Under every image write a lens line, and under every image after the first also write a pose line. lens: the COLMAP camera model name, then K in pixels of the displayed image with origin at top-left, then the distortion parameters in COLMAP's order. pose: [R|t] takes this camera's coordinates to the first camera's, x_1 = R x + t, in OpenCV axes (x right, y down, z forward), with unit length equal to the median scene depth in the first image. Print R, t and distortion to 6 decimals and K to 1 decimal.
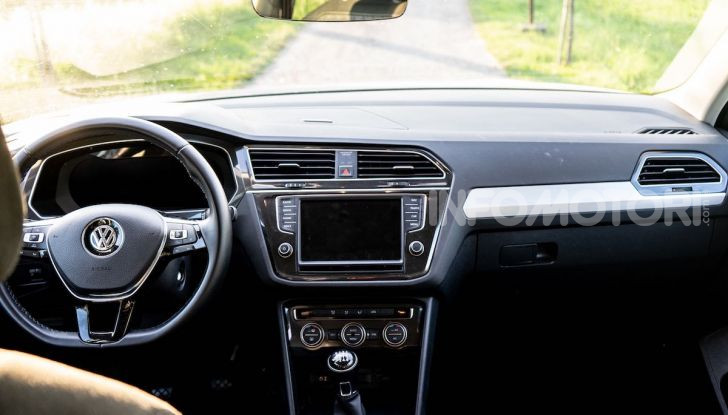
lens RADIAL K [[783.8, 0, 363.9], [0, 783.8, 204.2], [0, 0, 1]] dist [0.028161, 0.000000]
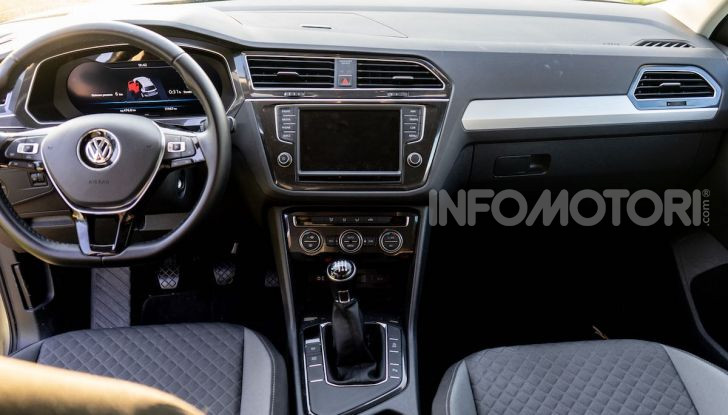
lens RADIAL K [[677.8, 0, 364.3], [0, 677.8, 207.7], [0, 0, 1]] dist [0.008726, 0.000346]
pose [[0.999577, 0.010765, 0.027016, -0.020509], [-0.015223, 0.985206, 0.170694, -0.030810], [-0.024779, -0.171033, 0.984954, 0.127440]]
